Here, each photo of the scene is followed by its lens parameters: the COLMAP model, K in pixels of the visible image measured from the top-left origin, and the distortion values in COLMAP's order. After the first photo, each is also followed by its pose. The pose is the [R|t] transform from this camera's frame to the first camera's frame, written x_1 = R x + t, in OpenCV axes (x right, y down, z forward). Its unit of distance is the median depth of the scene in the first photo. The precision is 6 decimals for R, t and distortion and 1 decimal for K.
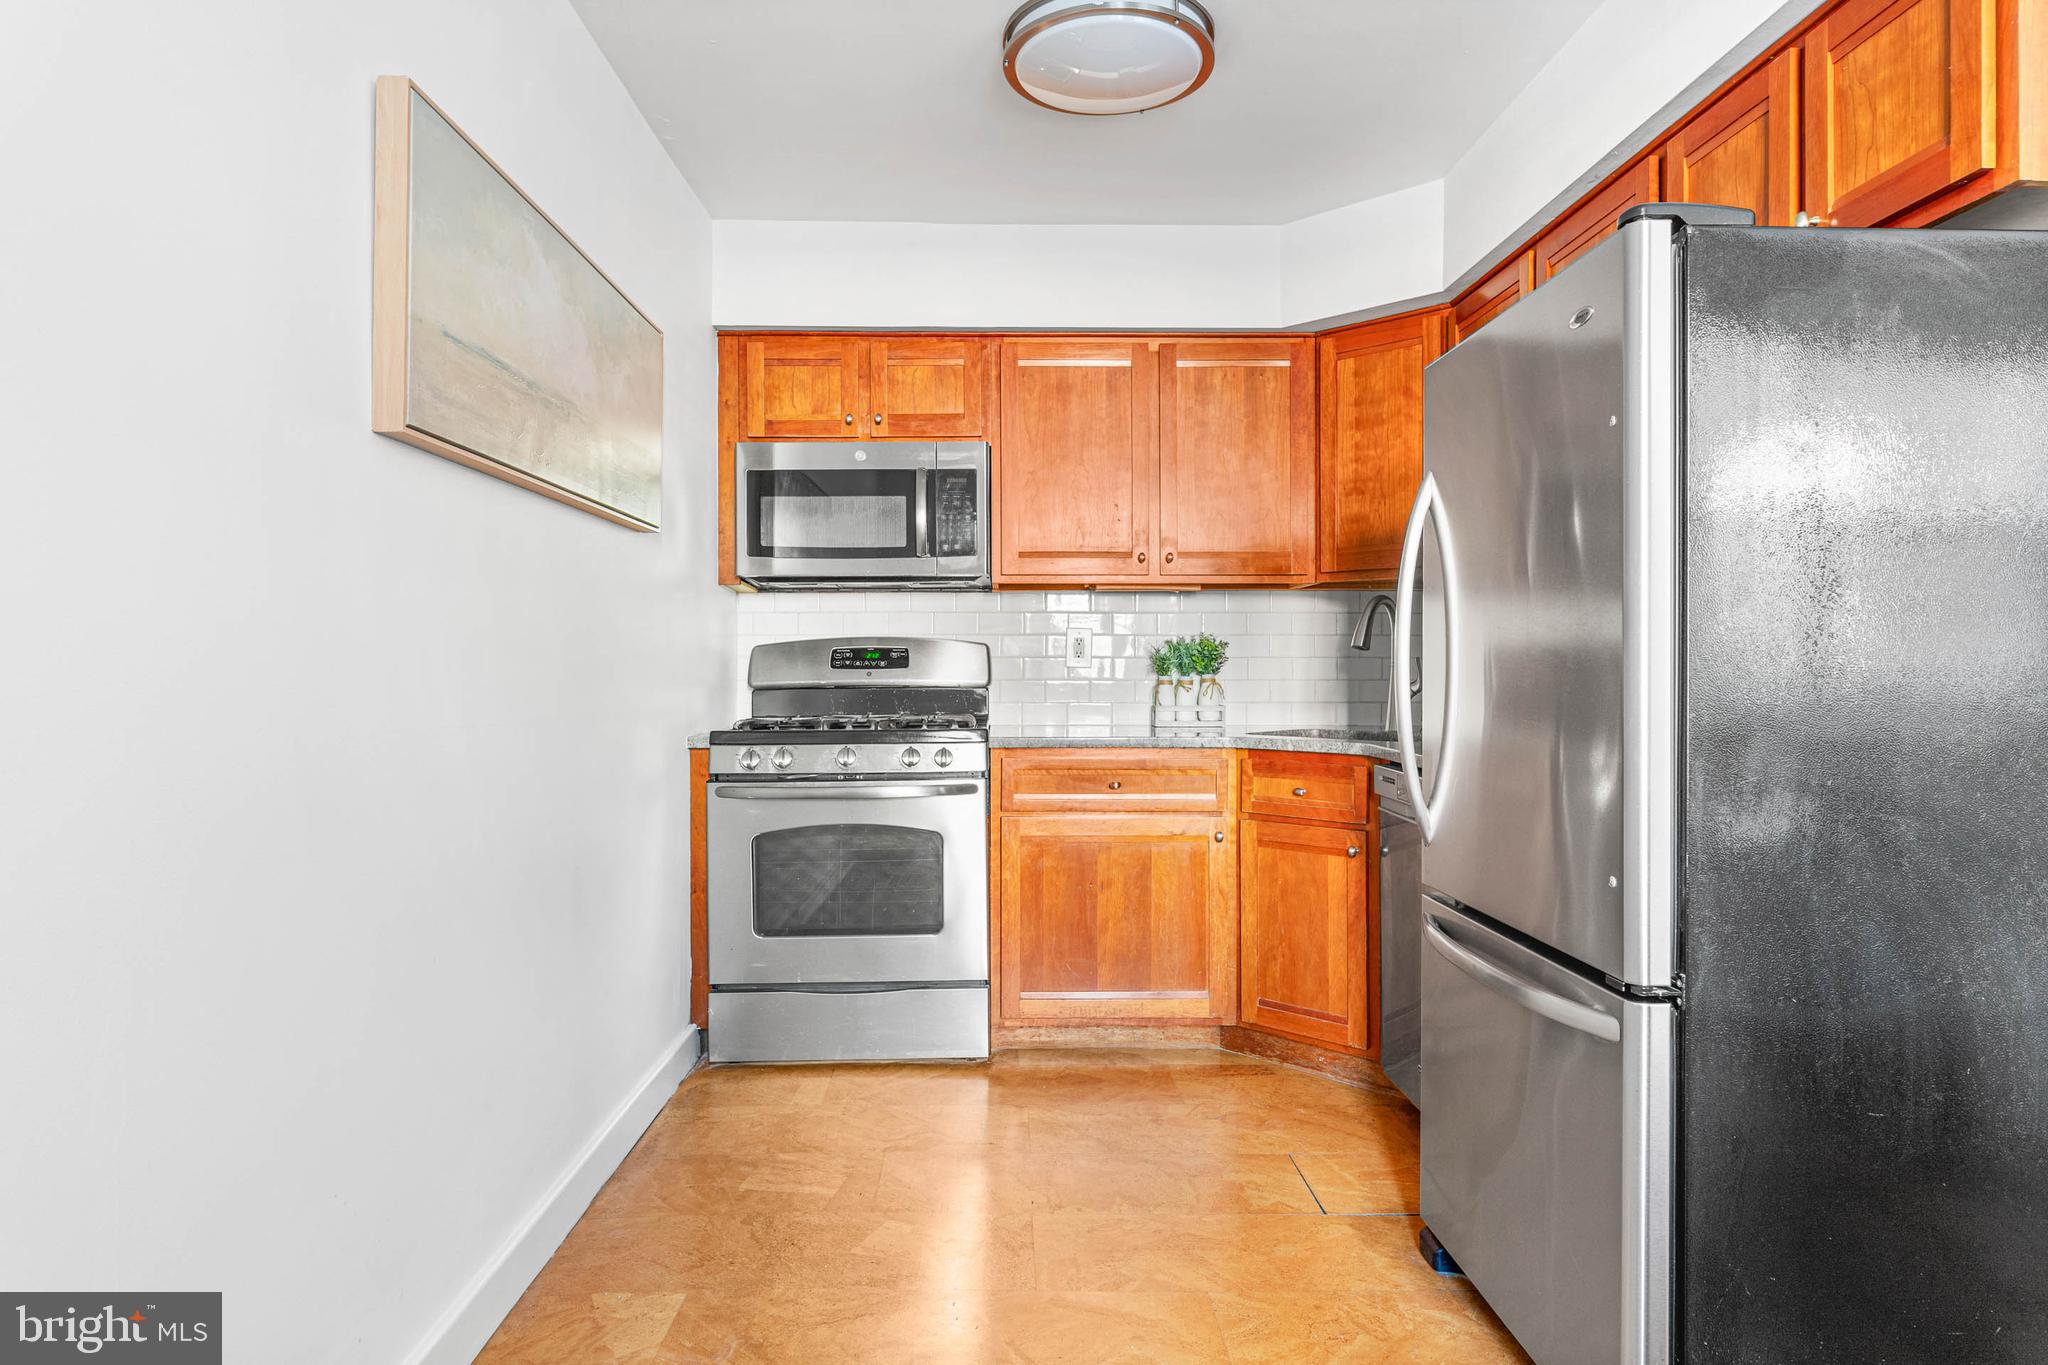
lens RADIAL K [[1191.0, 0, 1037.4], [0, 1191.0, 684.7], [0, 0, 1]] dist [0.008594, -0.006604]
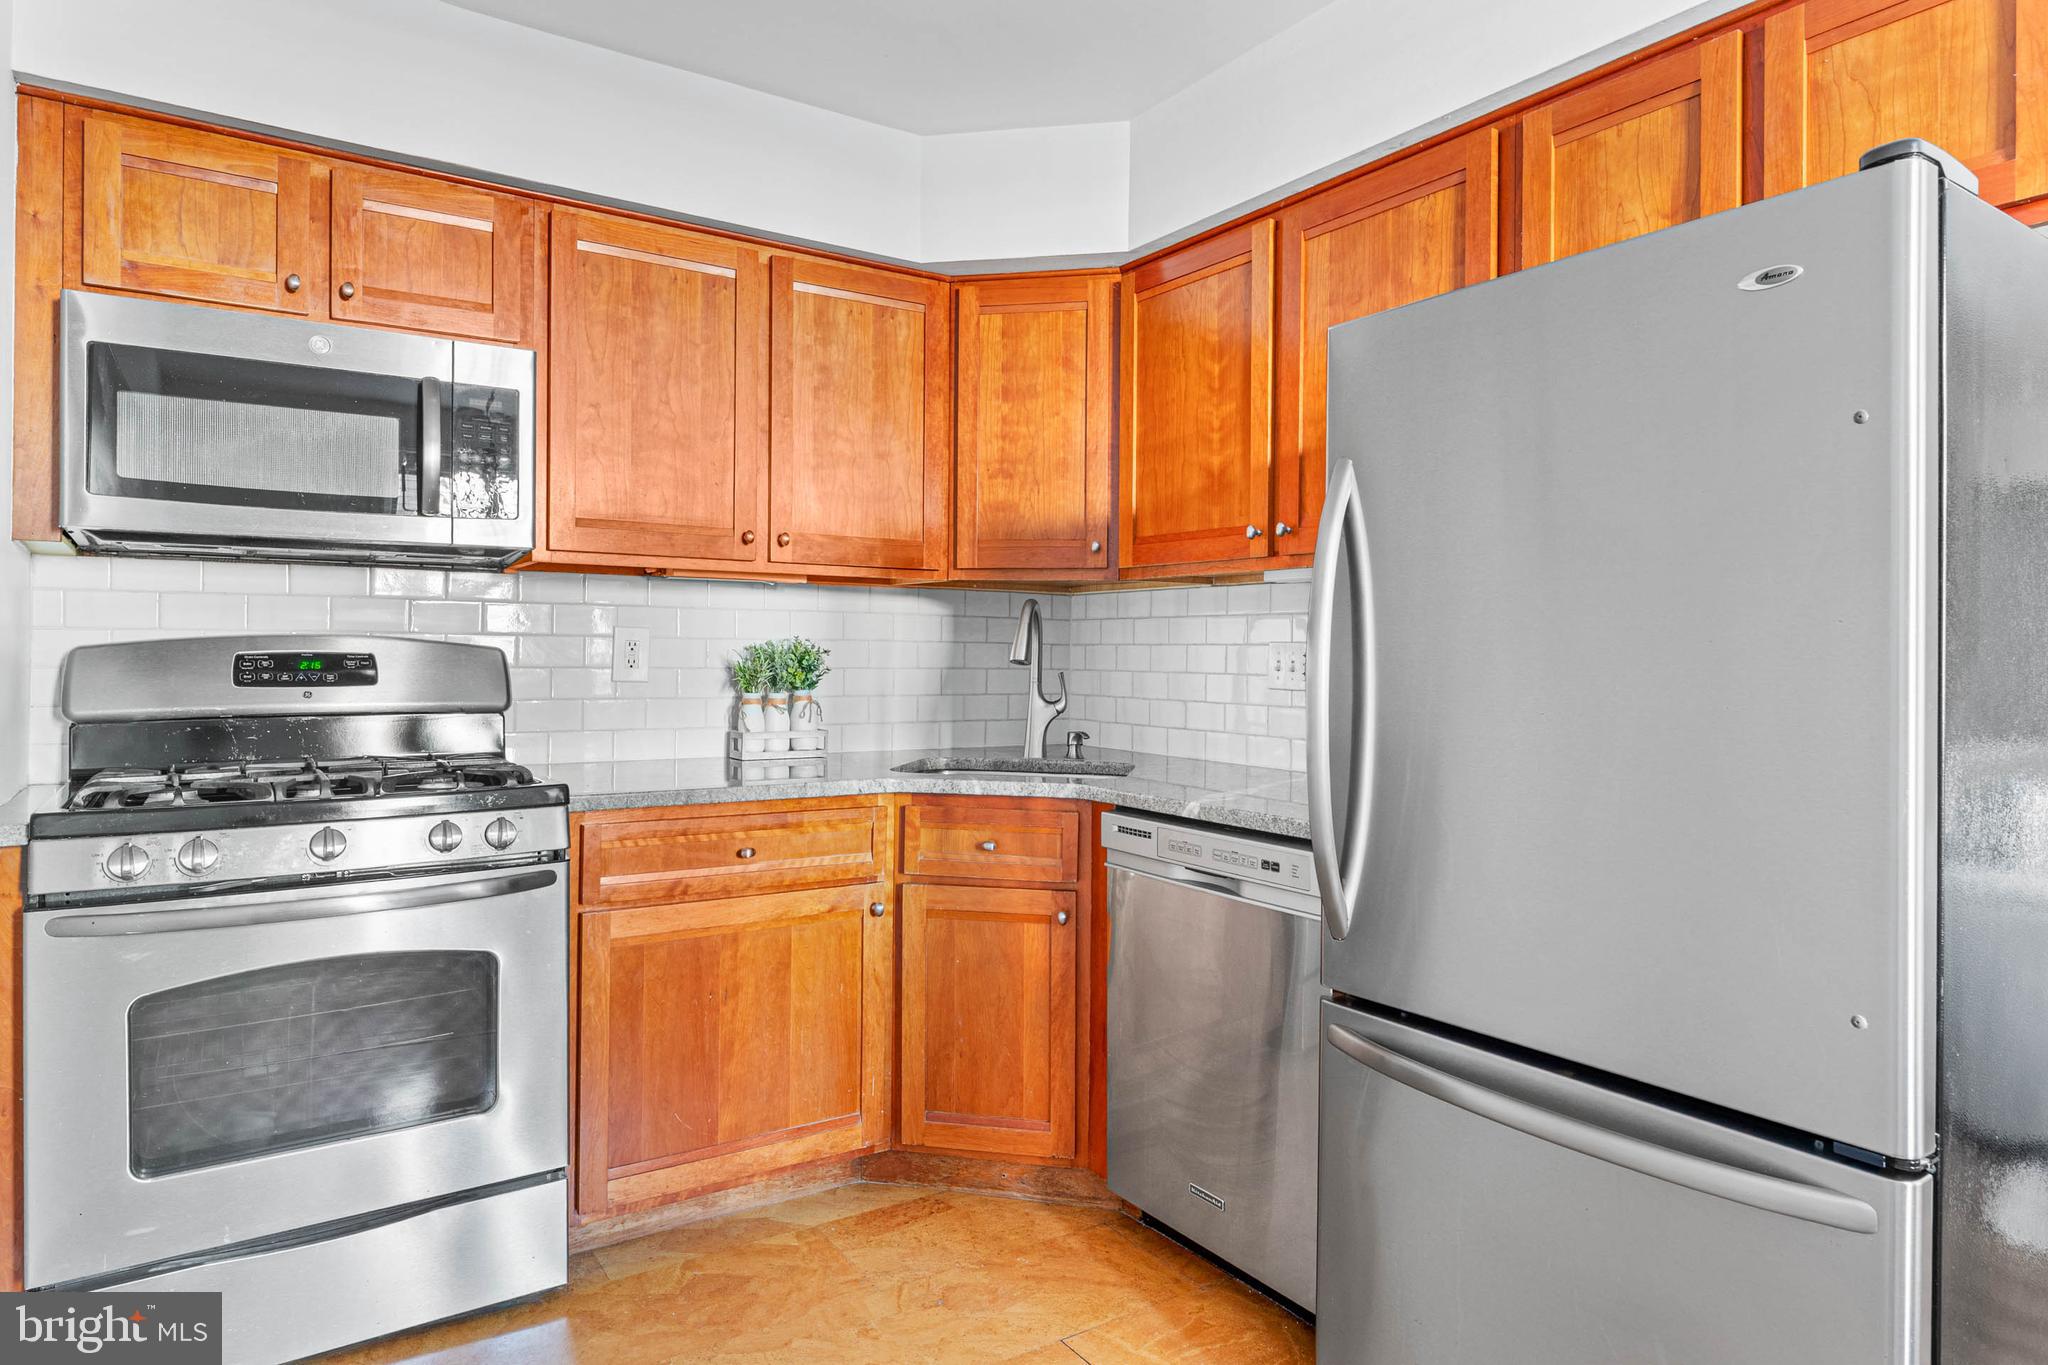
lens RADIAL K [[1191.0, 0, 1008.3], [0, 1191.0, 660.9], [0, 0, 1]] dist [0.008594, -0.006604]
pose [[0.849299, 0.005951, 0.527878, -0.176742], [-0.003778, 0.999979, -0.005195, -0.027675], [-0.527898, 0.002418, 0.849304, 0.297834]]
